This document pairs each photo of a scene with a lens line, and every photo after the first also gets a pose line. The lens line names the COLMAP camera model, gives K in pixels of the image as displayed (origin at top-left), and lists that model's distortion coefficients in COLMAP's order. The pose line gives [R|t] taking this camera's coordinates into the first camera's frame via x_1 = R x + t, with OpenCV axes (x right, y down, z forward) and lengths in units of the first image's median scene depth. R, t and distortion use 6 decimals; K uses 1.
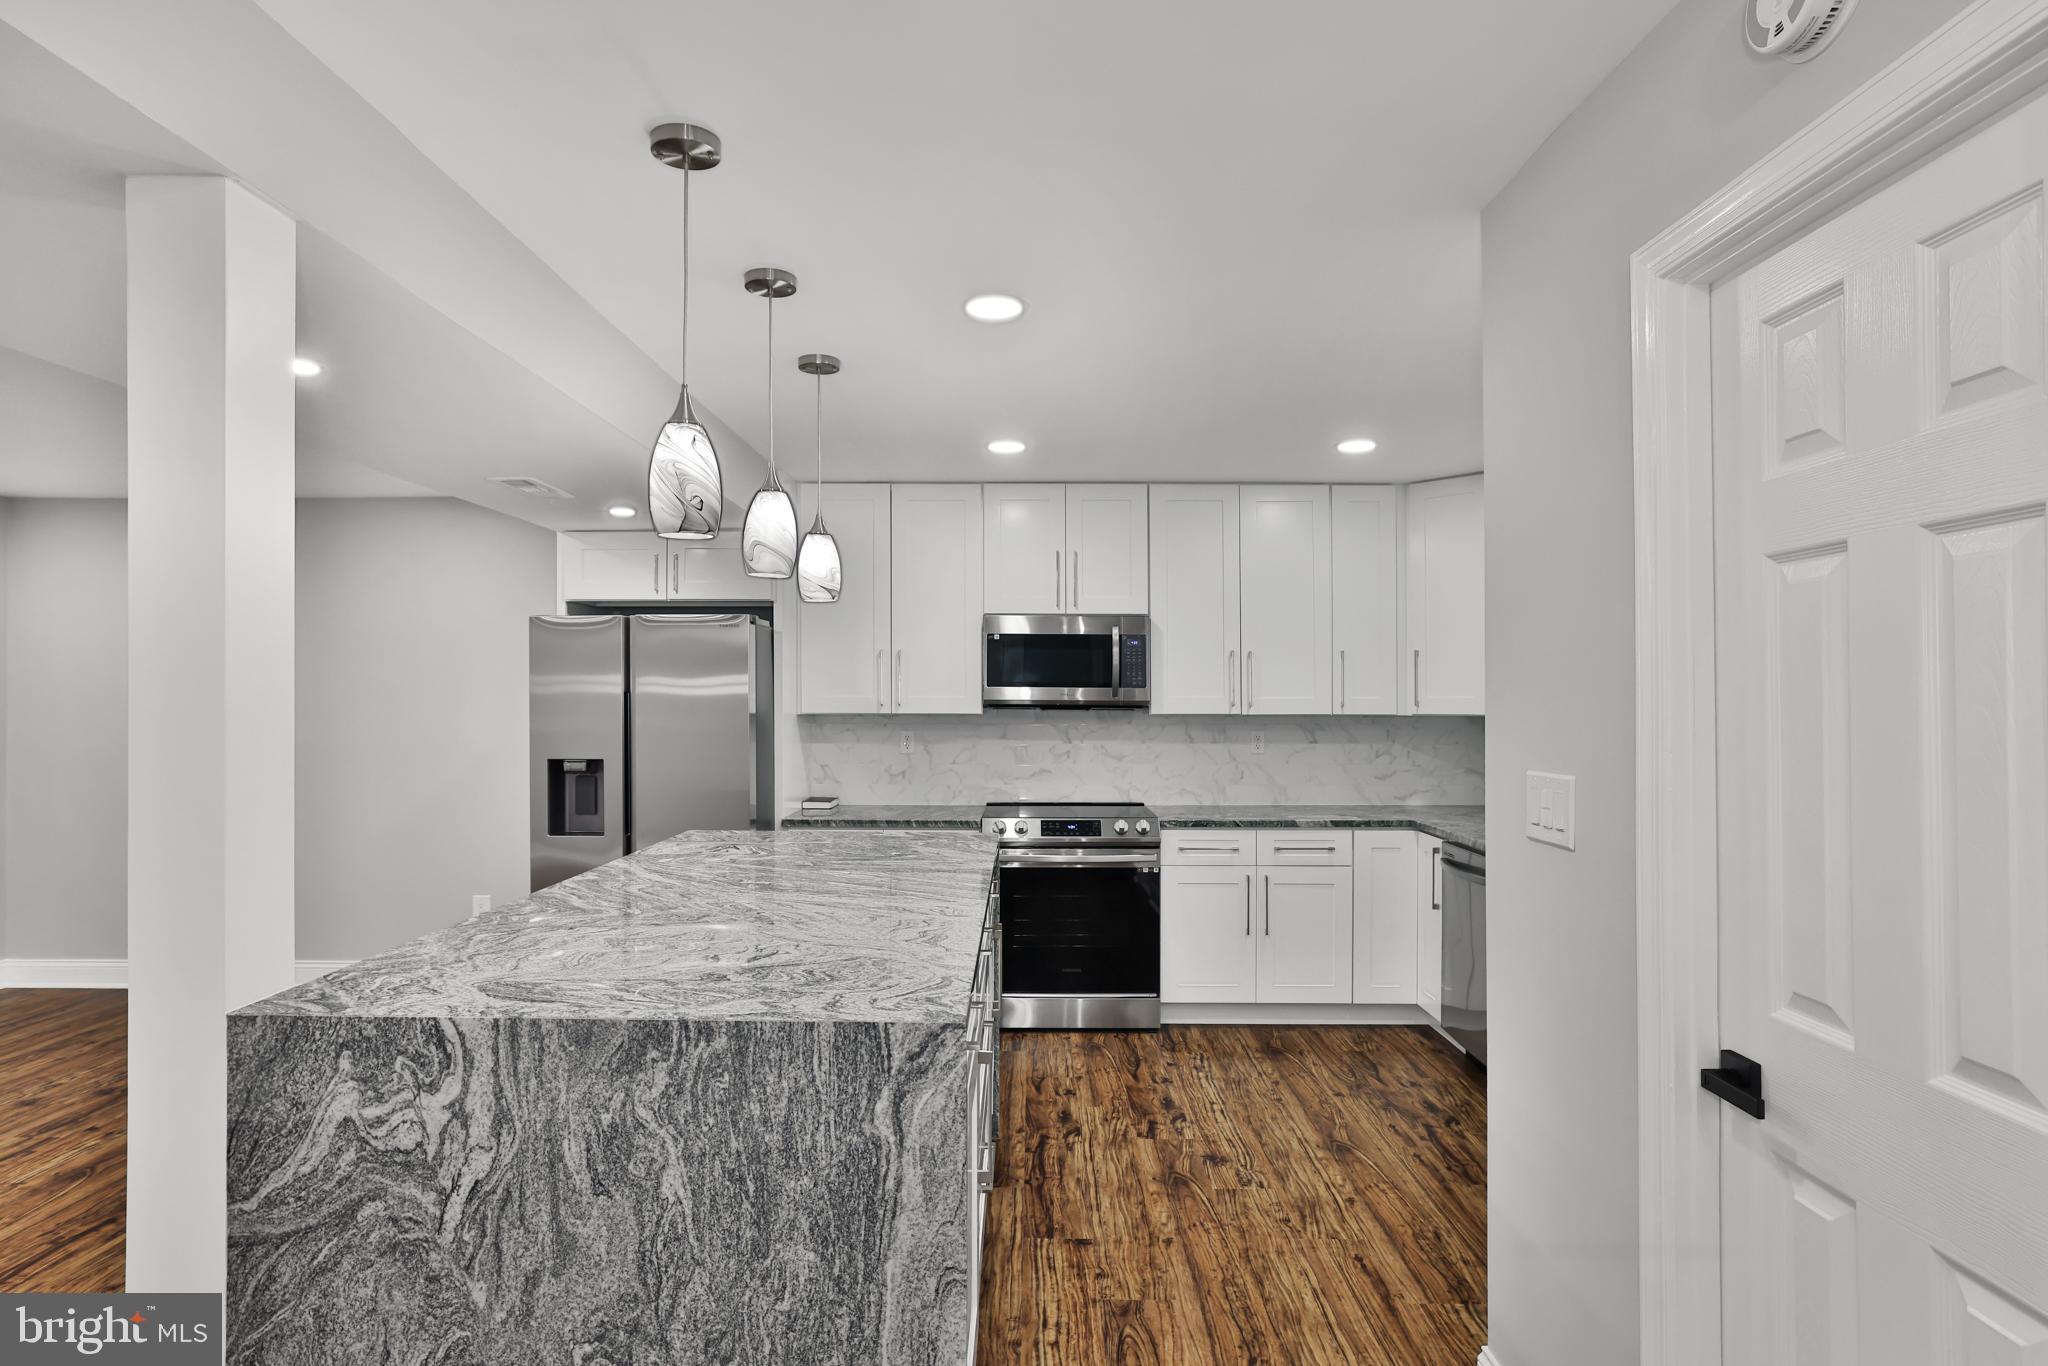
lens RADIAL K [[1093.6, 0, 1025.5], [0, 1093.6, 686.0], [0, 0, 1]] dist [-0.006498, 0.010116]
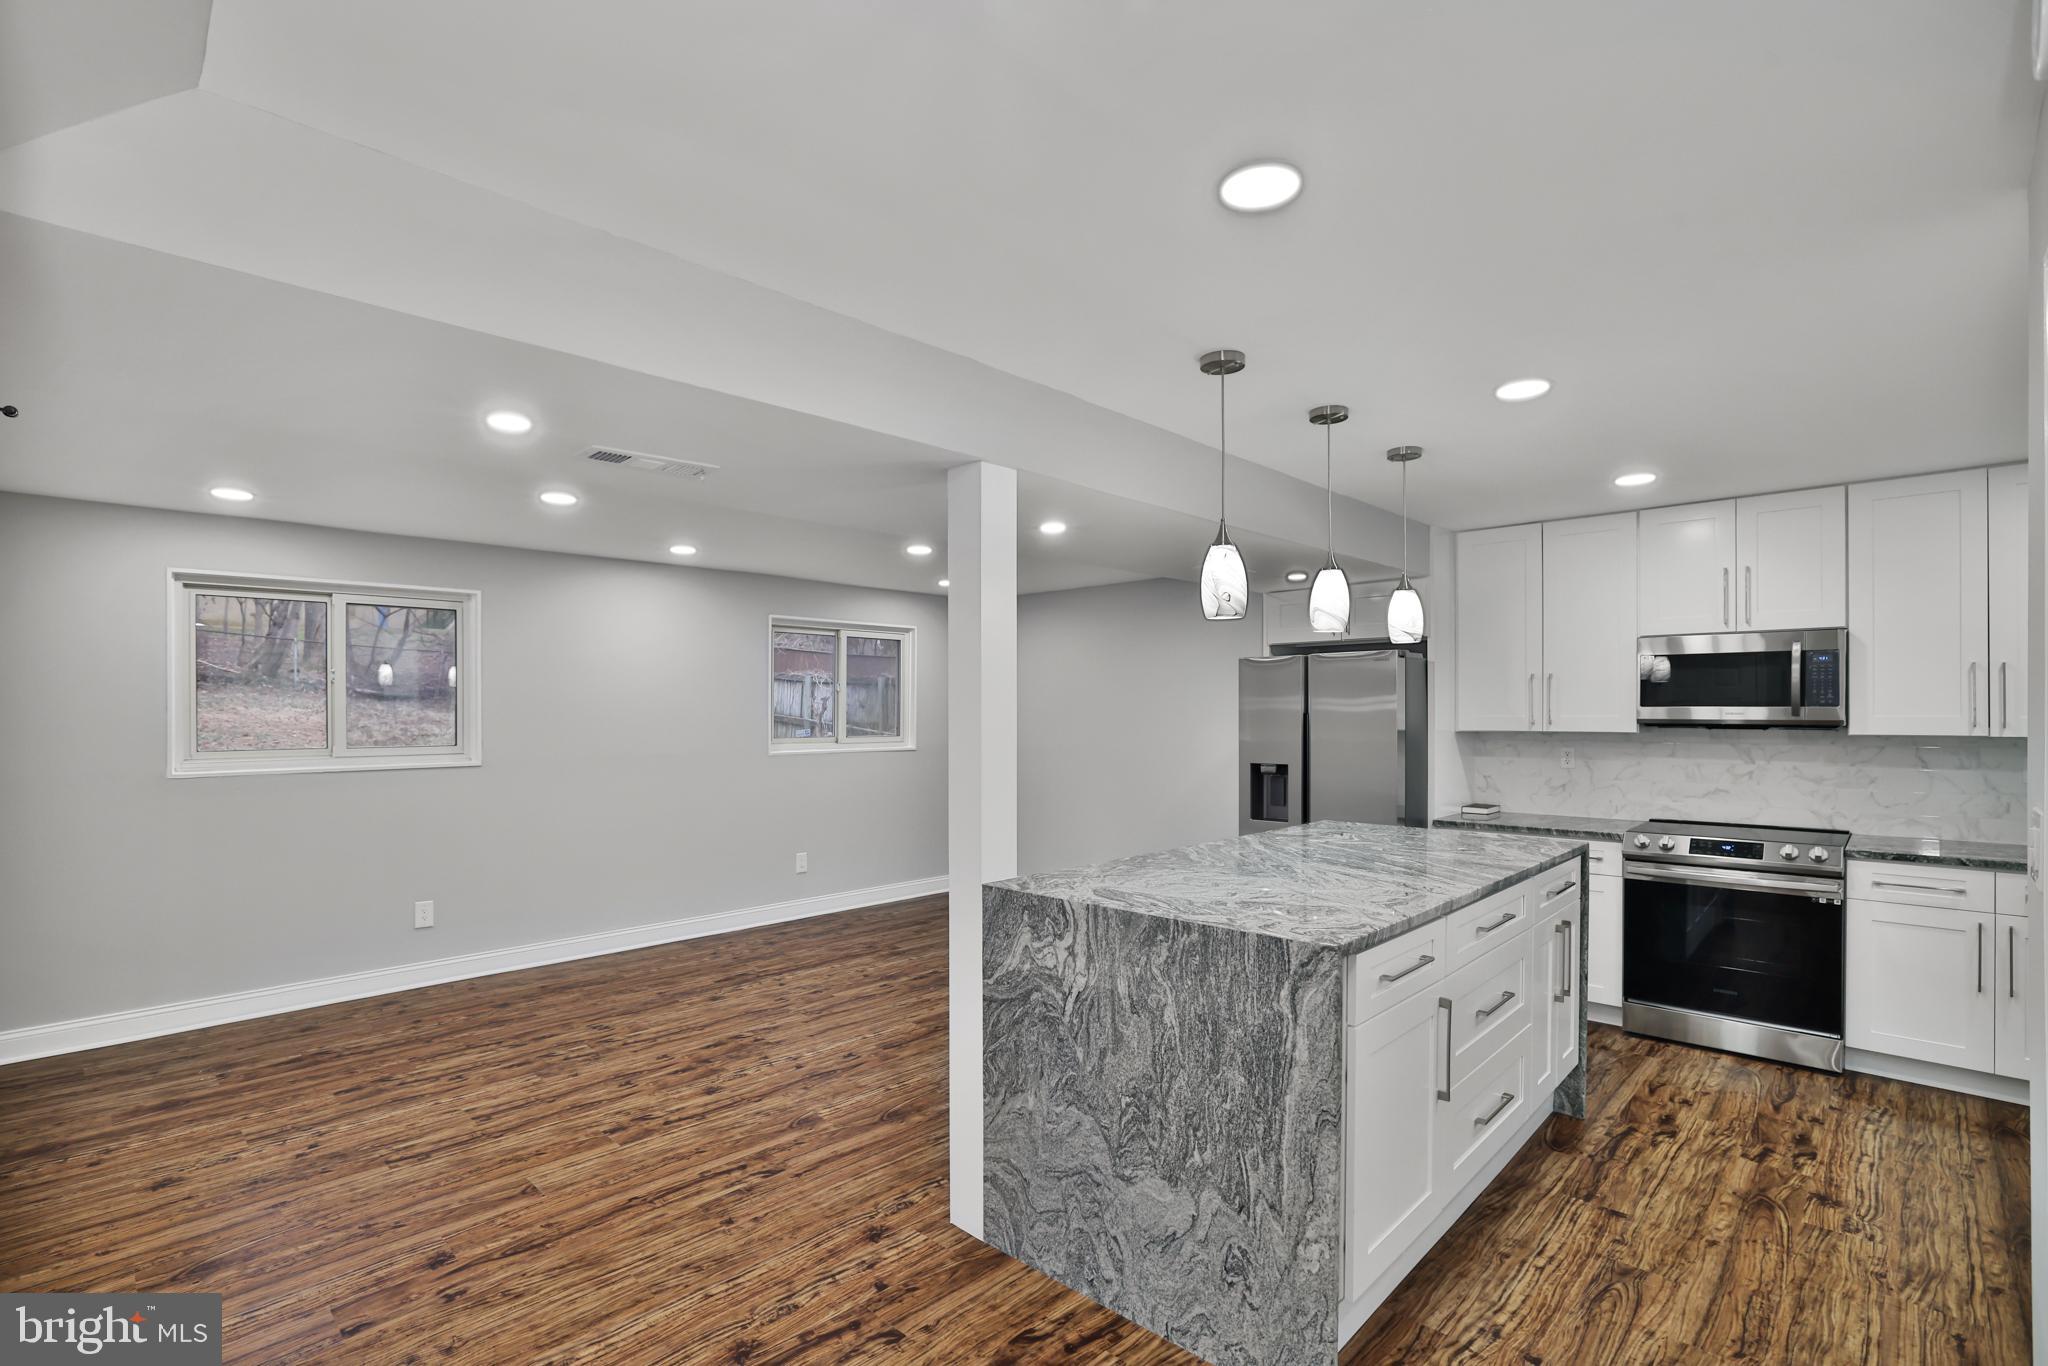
lens RADIAL K [[947.7, 0, 1024.2], [0, 947.7, 696.1], [0, 0, 1]] dist [0.023402, 0.002566]
pose [[0.740299, -0.017562, -0.672049, 0.240107], [0.013040, 0.999846, -0.011765, -0.010292], [0.672152, -0.000054, 0.740414, -0.111170]]
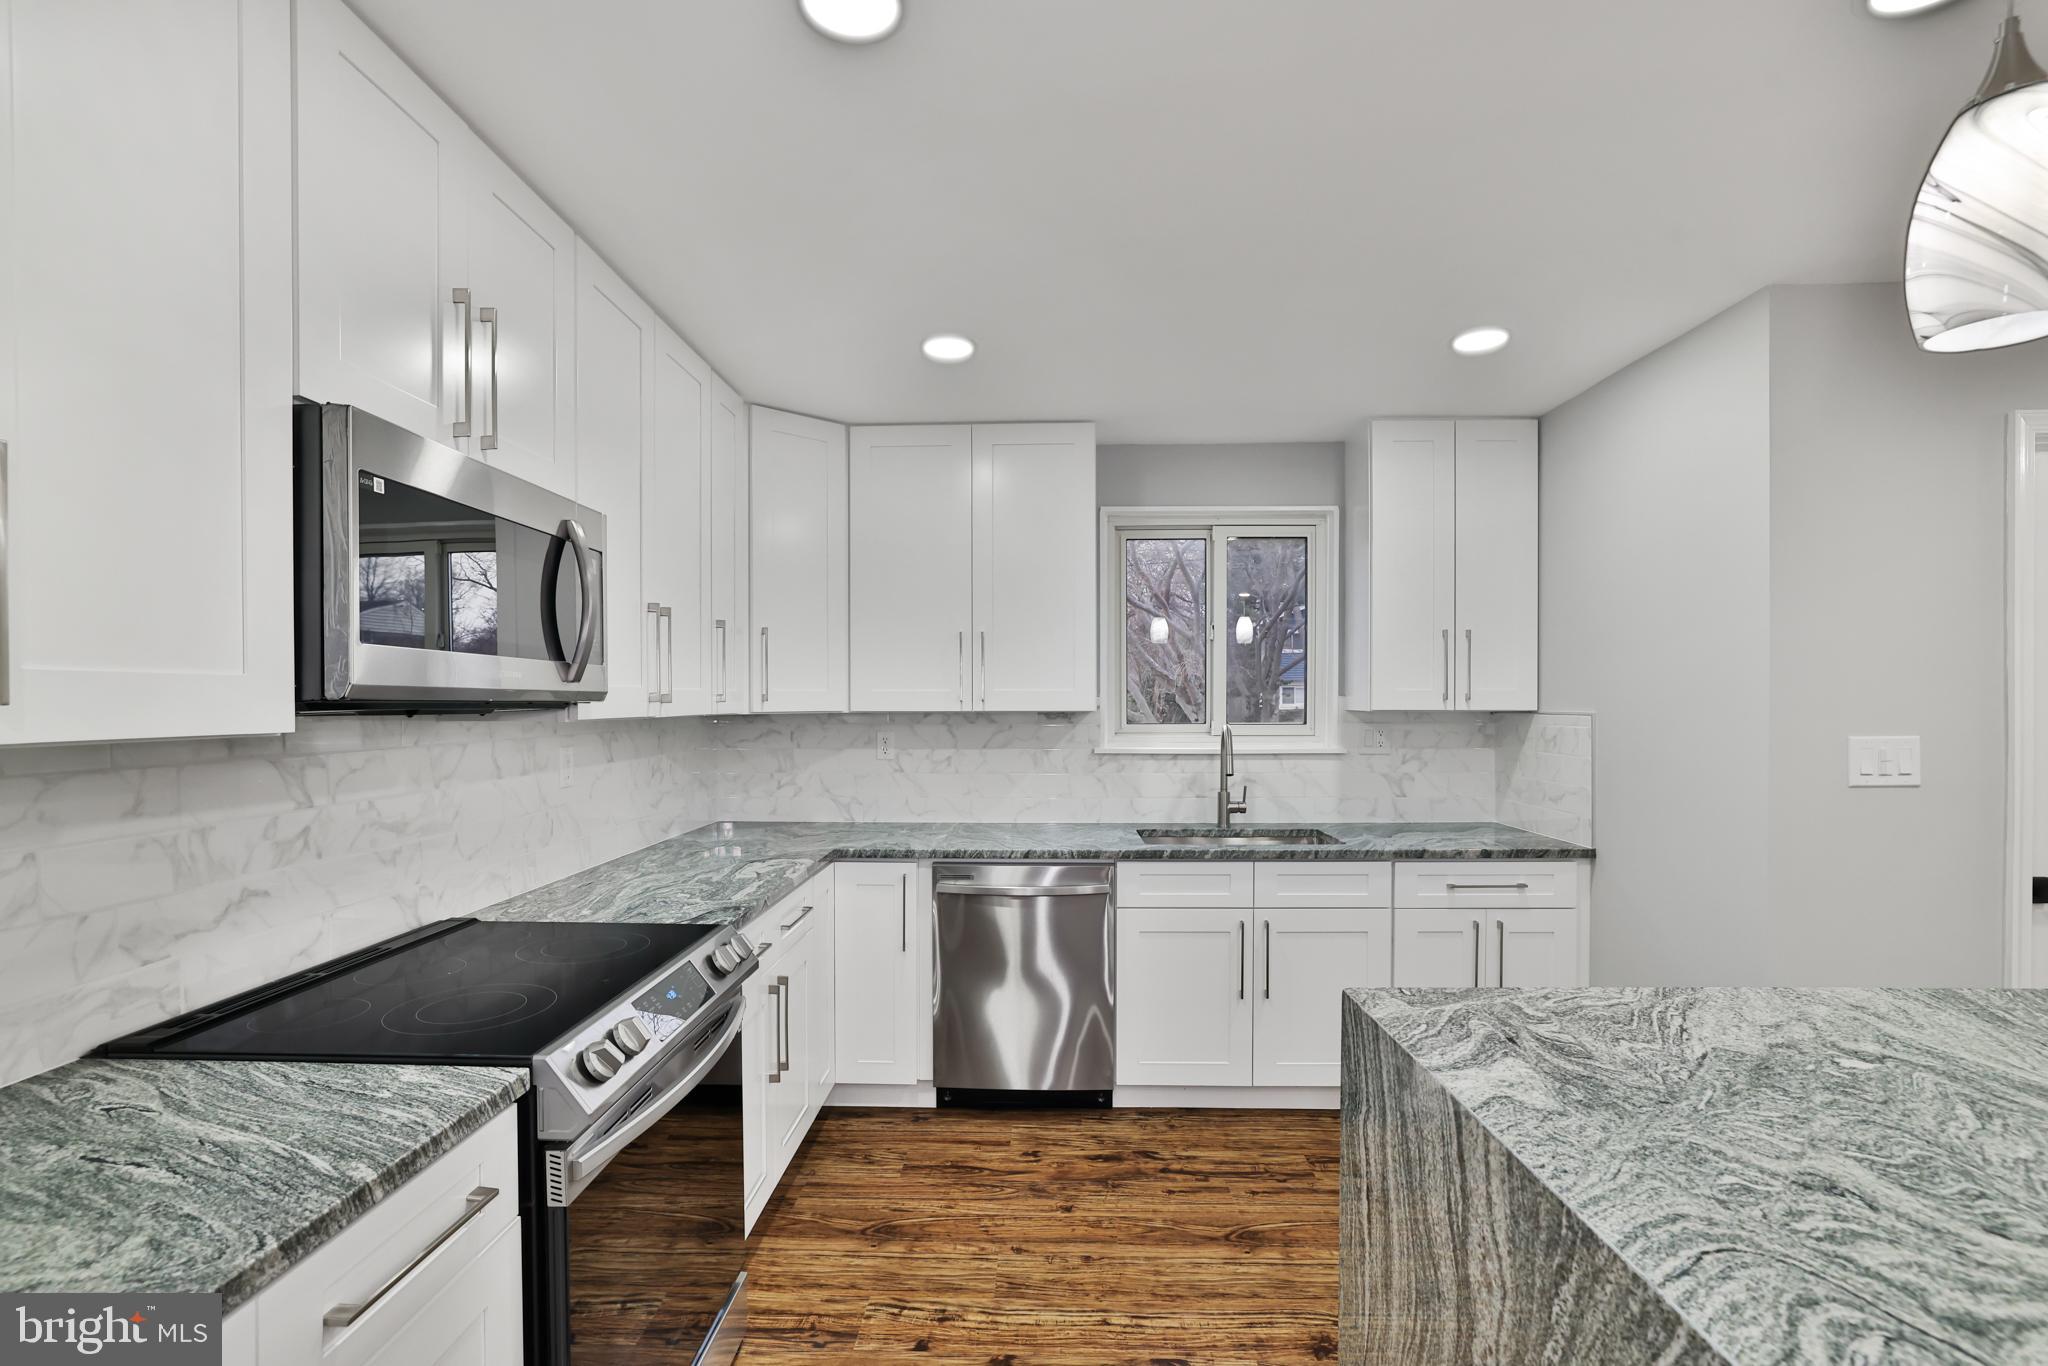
lens RADIAL K [[947.7, 0, 1017.2], [0, 947.7, 705.5], [0, 0, 1]] dist [0.023402, 0.002566]
pose [[0.035726, -0.006360, 0.999341, -0.489906], [-0.003088, 0.999974, 0.006475, 0.026781], [-0.999357, -0.003318, 0.035705, 1.322701]]
